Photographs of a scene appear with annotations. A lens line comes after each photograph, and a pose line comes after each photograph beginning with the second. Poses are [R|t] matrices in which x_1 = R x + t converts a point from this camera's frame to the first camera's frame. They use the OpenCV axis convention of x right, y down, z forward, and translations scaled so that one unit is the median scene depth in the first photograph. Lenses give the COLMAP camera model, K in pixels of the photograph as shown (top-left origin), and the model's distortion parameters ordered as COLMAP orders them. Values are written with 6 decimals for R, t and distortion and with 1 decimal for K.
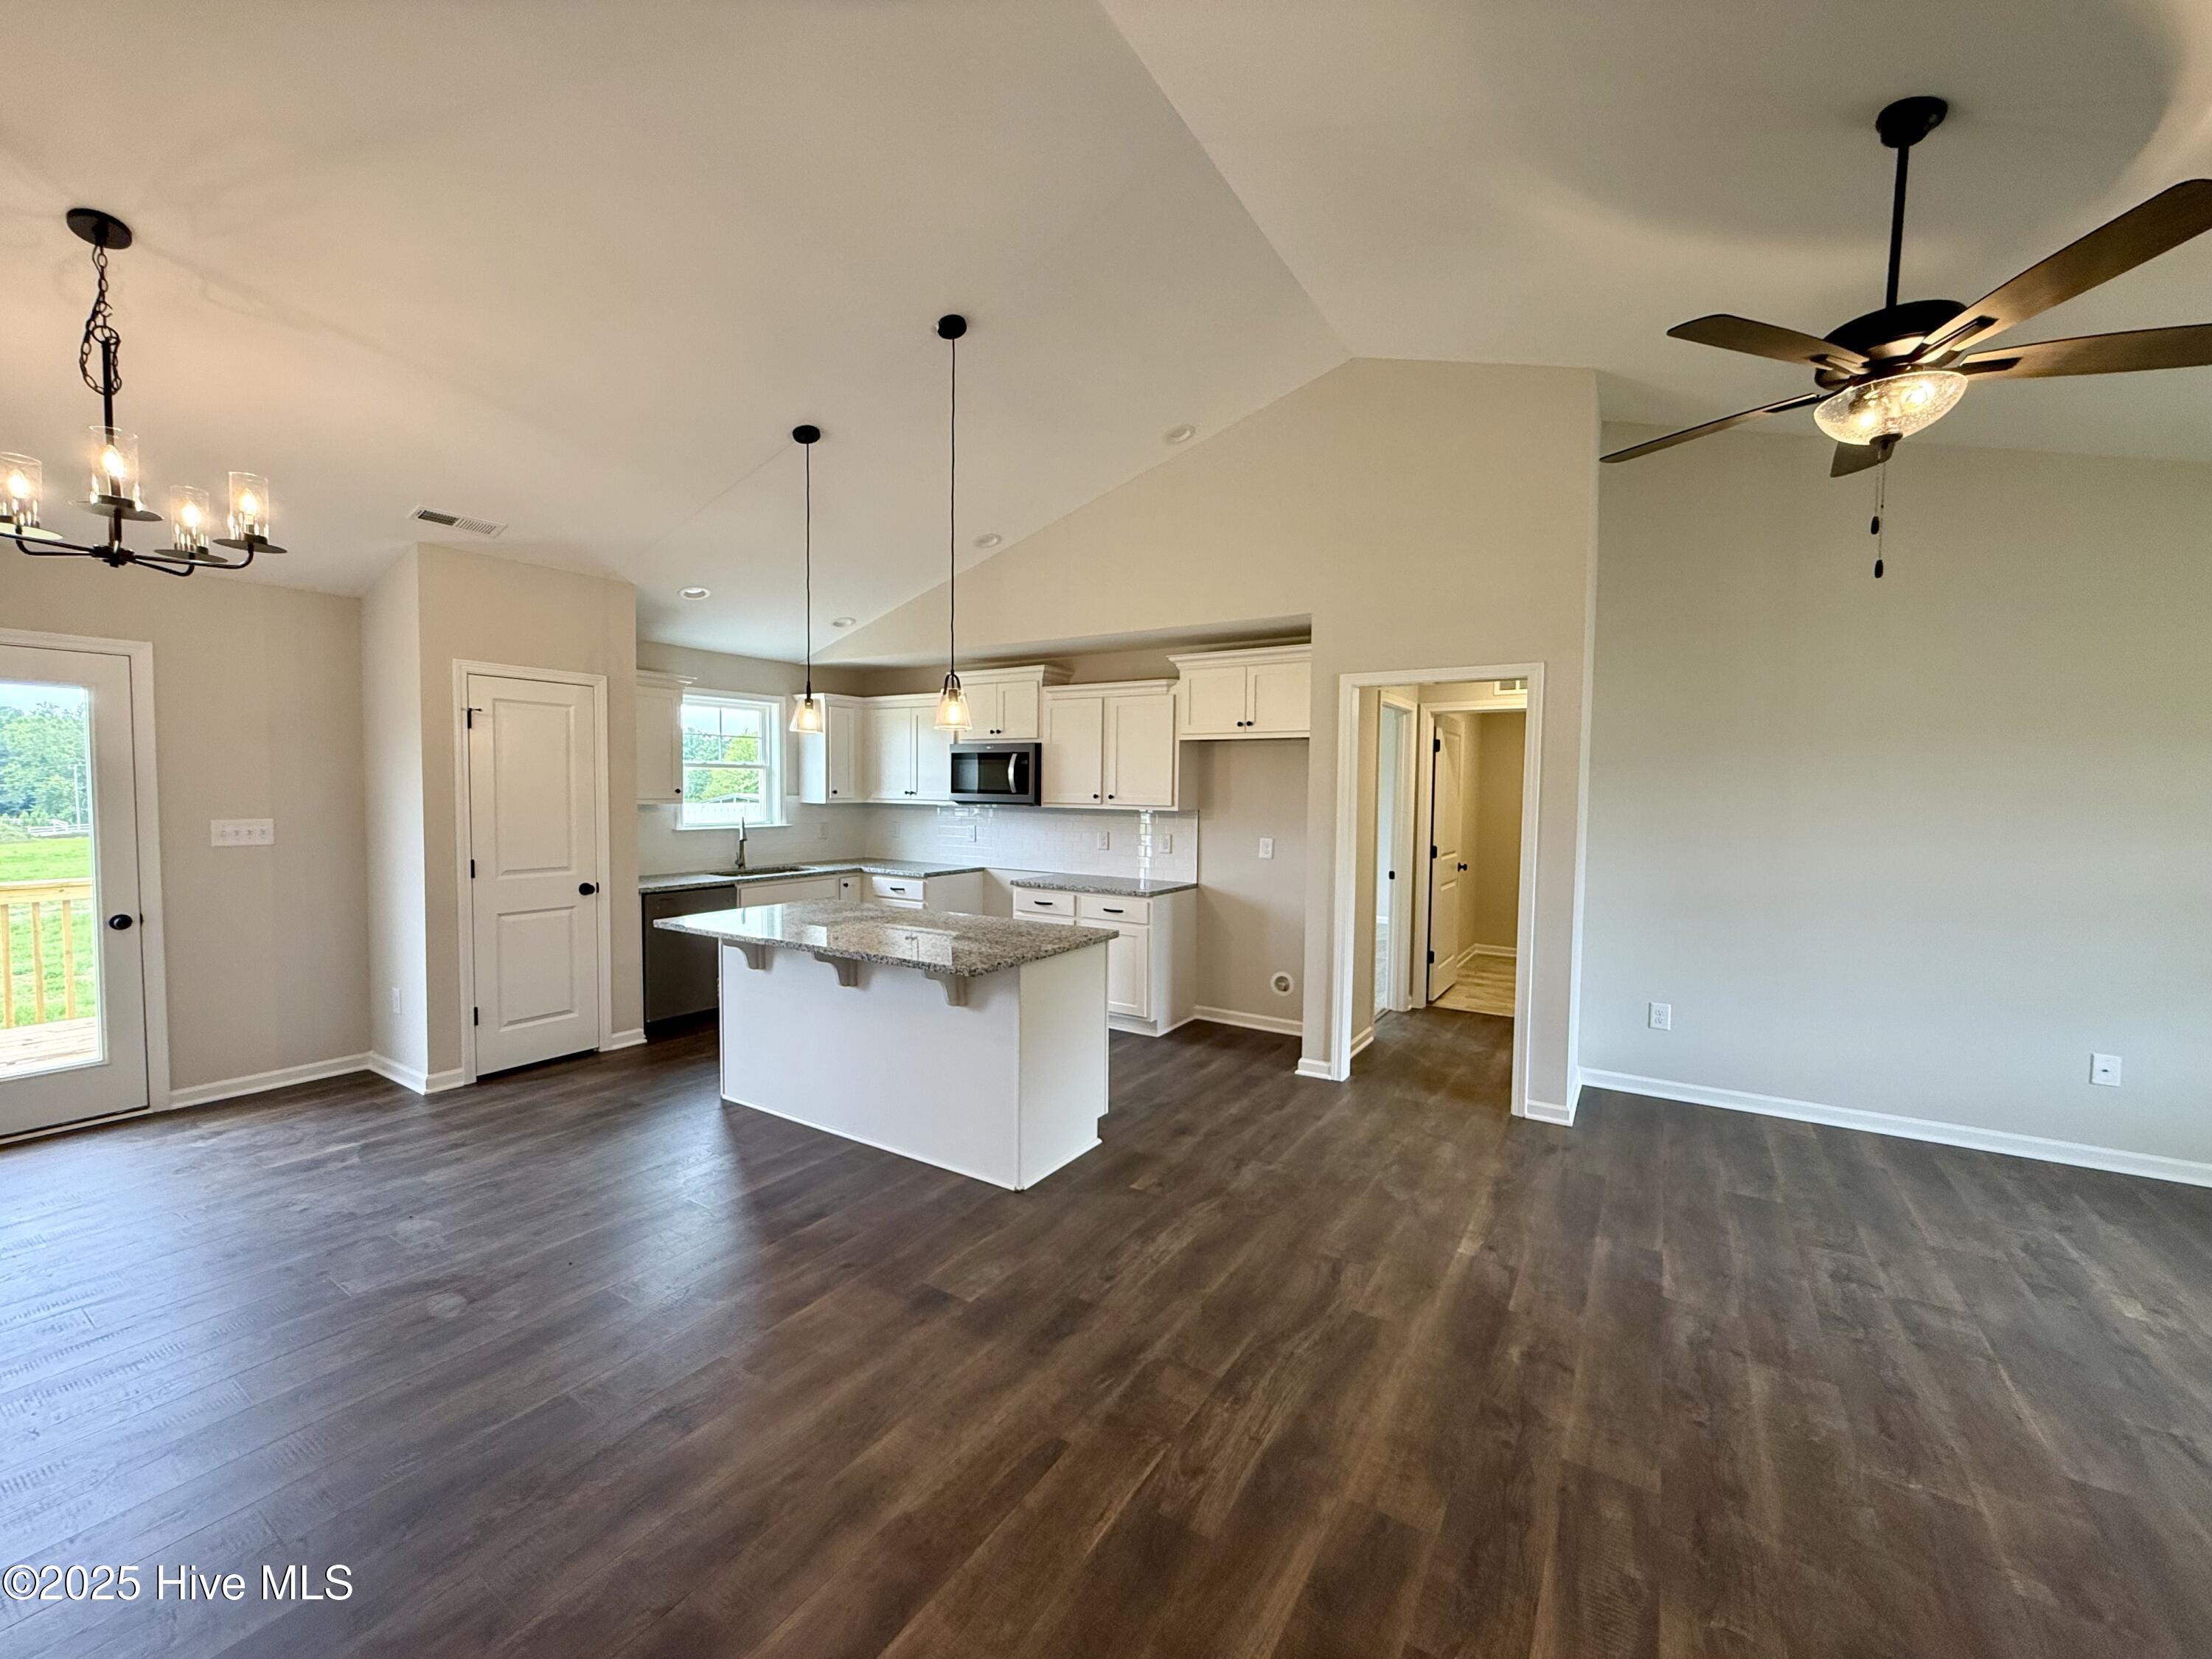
lens RADIAL K [[886.3, 0, 1103.4], [0, 886.3, 824.2], [0, 0, 1]] dist [0.003416, -0.000891]
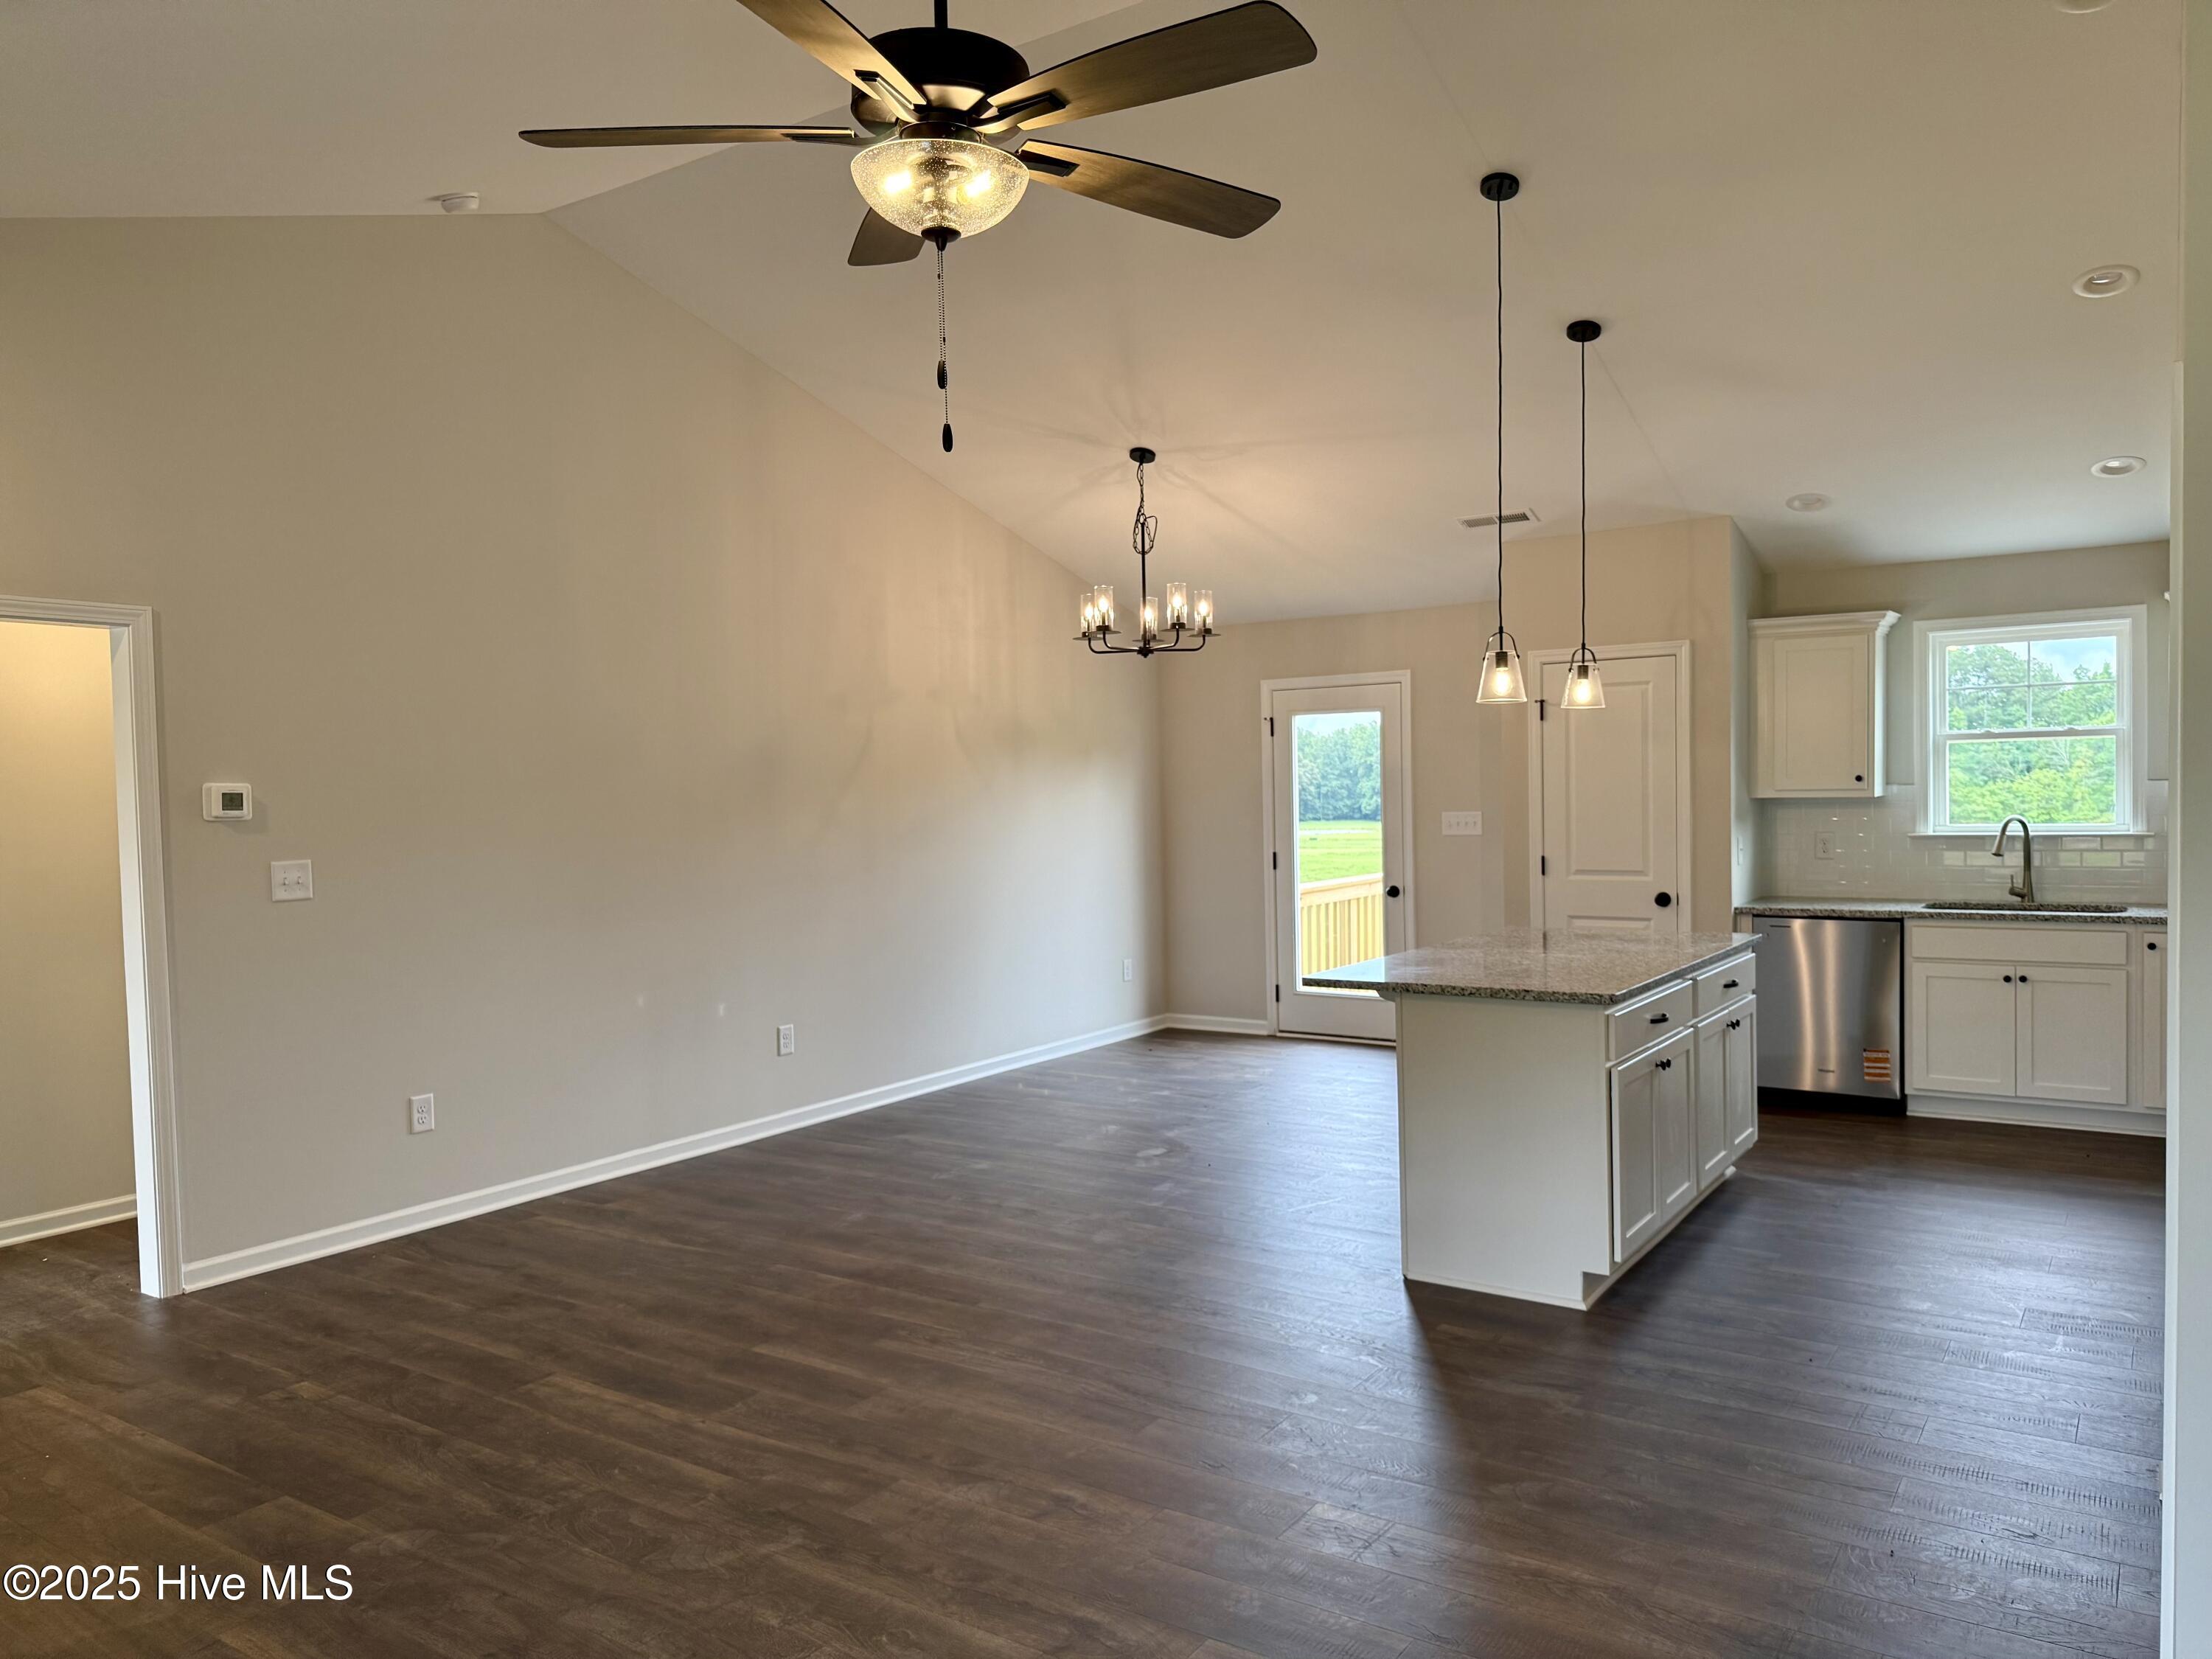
lens RADIAL K [[1549.3, 0, 1106.9], [0, 1549.3, 837.2], [0, 0, 1]] dist [0.004467, -0.013064]
pose [[-0.035227, 0.023613, -0.999100, 0.909069], [-0.020495, 0.999494, 0.024345, -0.010541], [0.999169, 0.021334, -0.034725, 0.530860]]
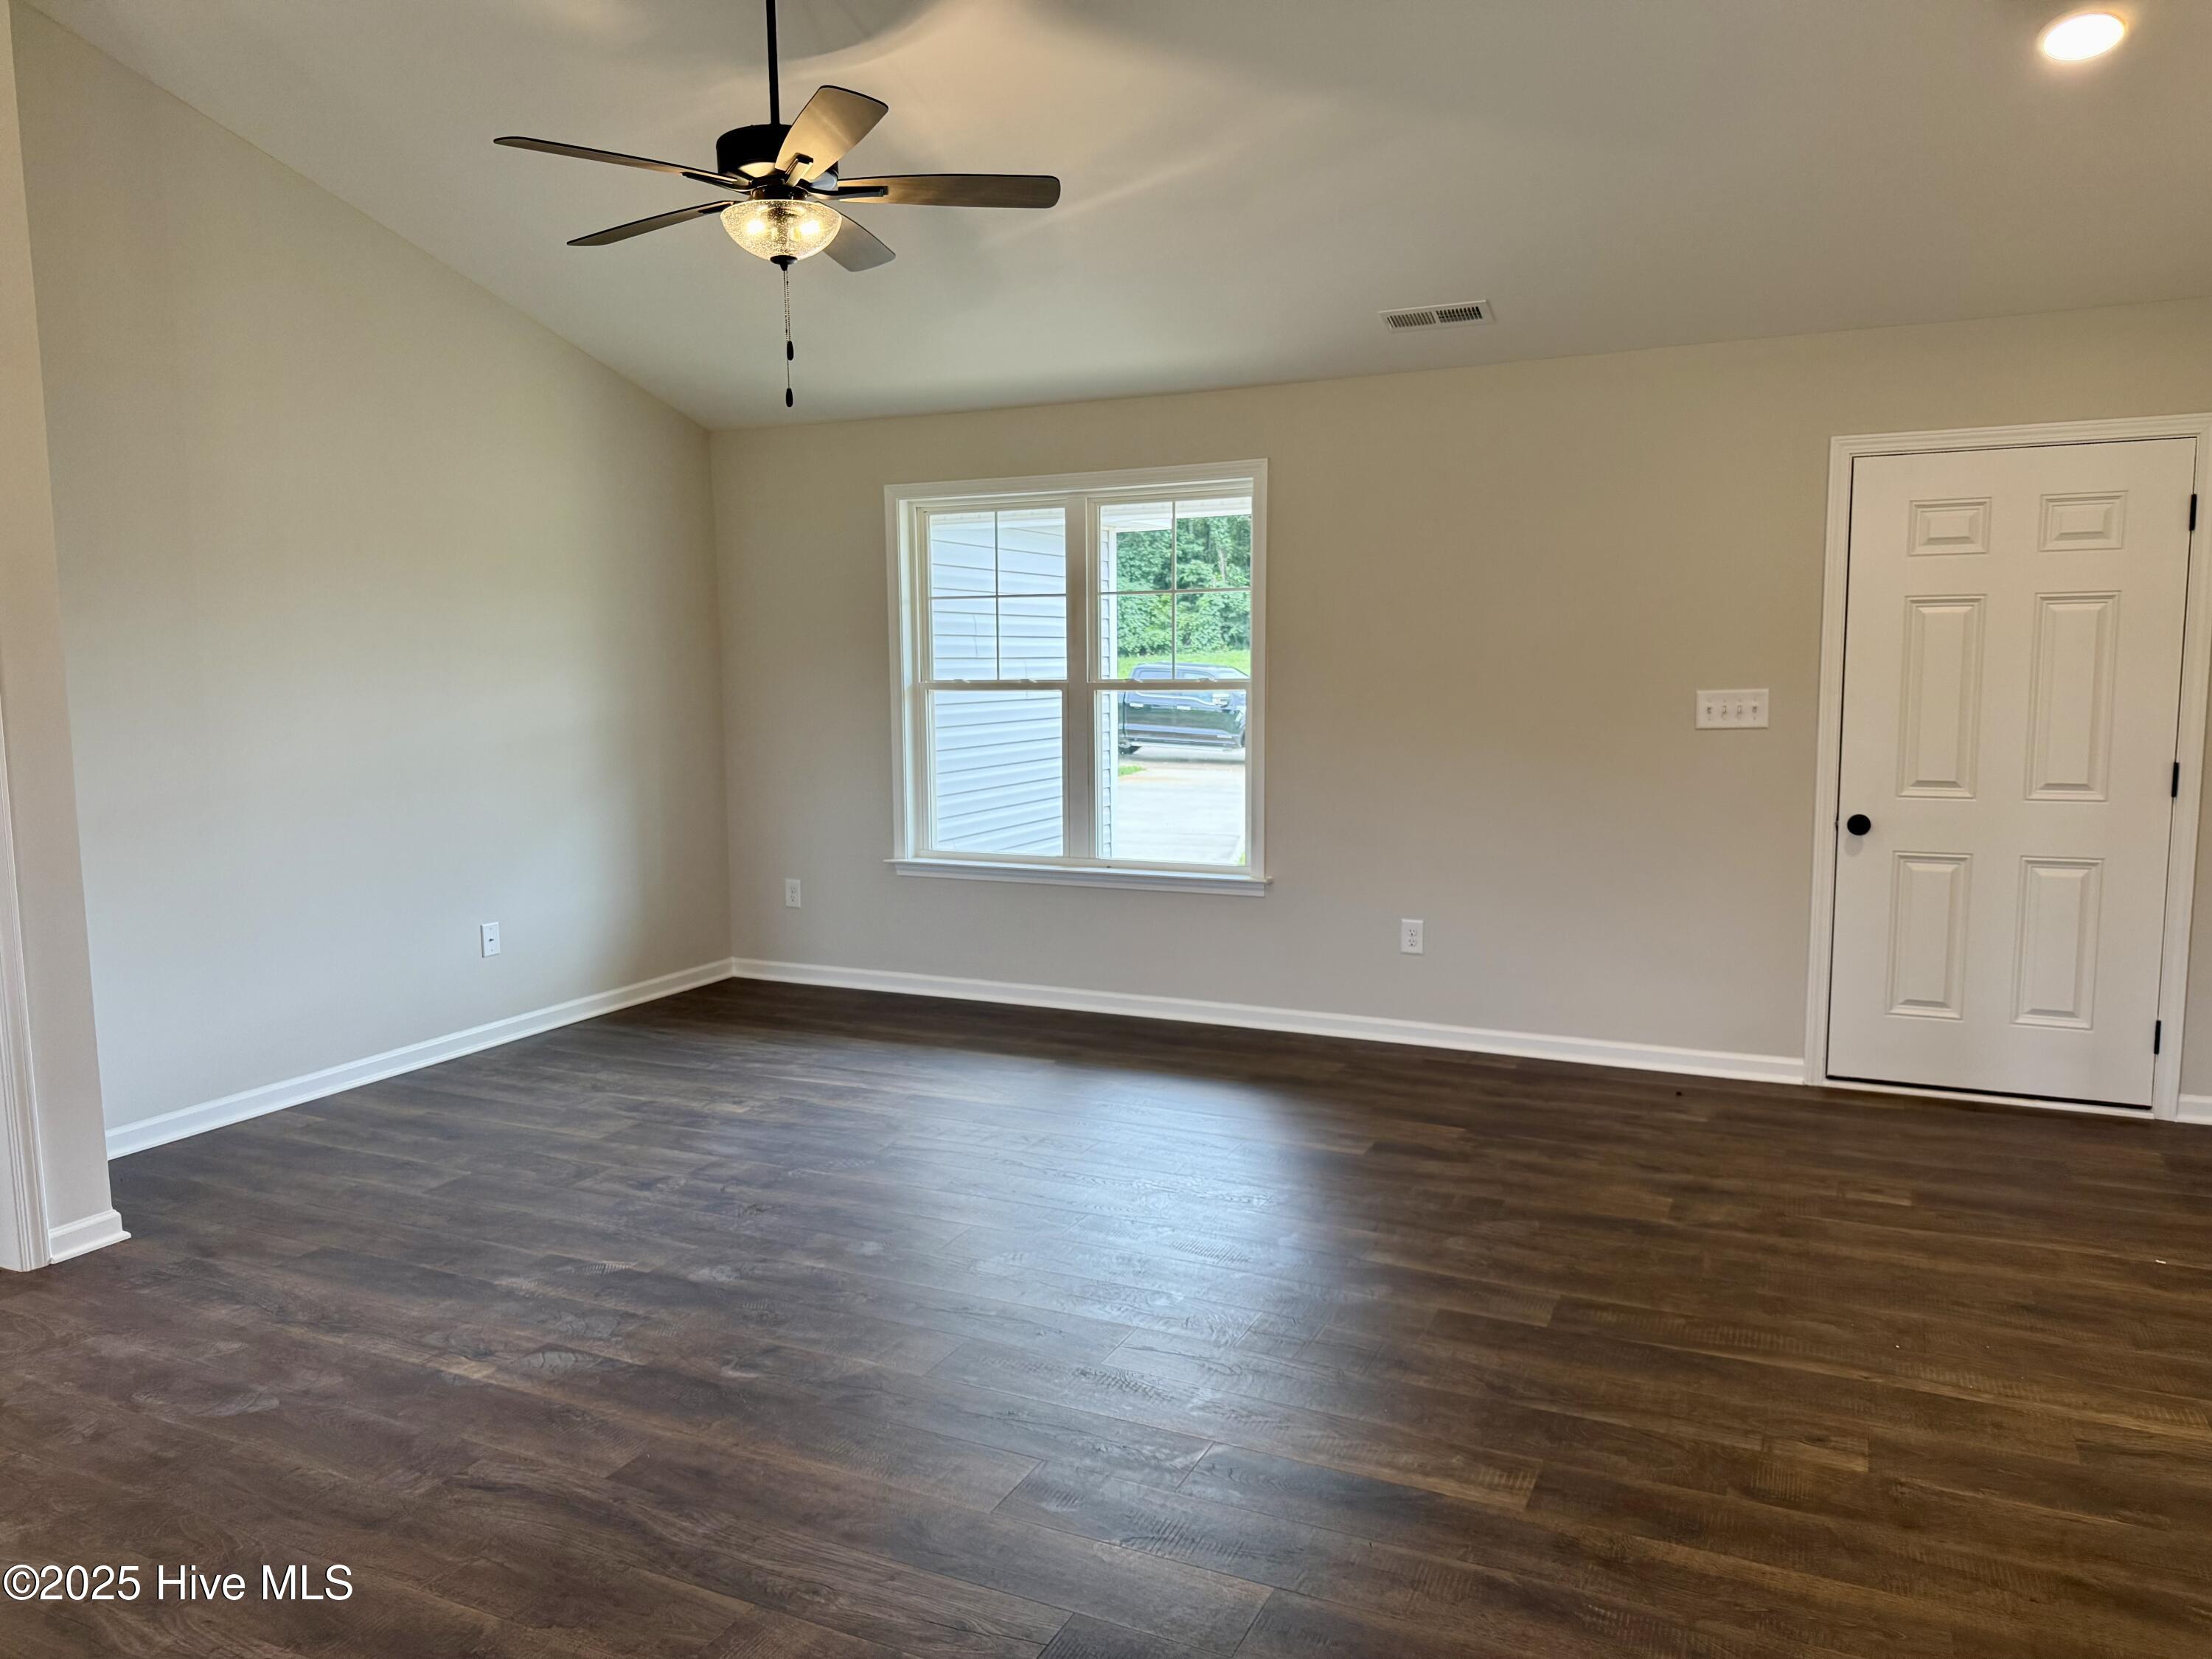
lens RADIAL K [[1549.3, 0, 1124.0], [0, 1549.3, 849.3], [0, 0, 1]] dist [0.004467, -0.013064]
pose [[-0.128515, -0.131820, 0.982908, -0.407046], [0.049404, 0.989045, 0.139103, -0.007165], [-0.990476, 0.066436, -0.120594, 0.399736]]
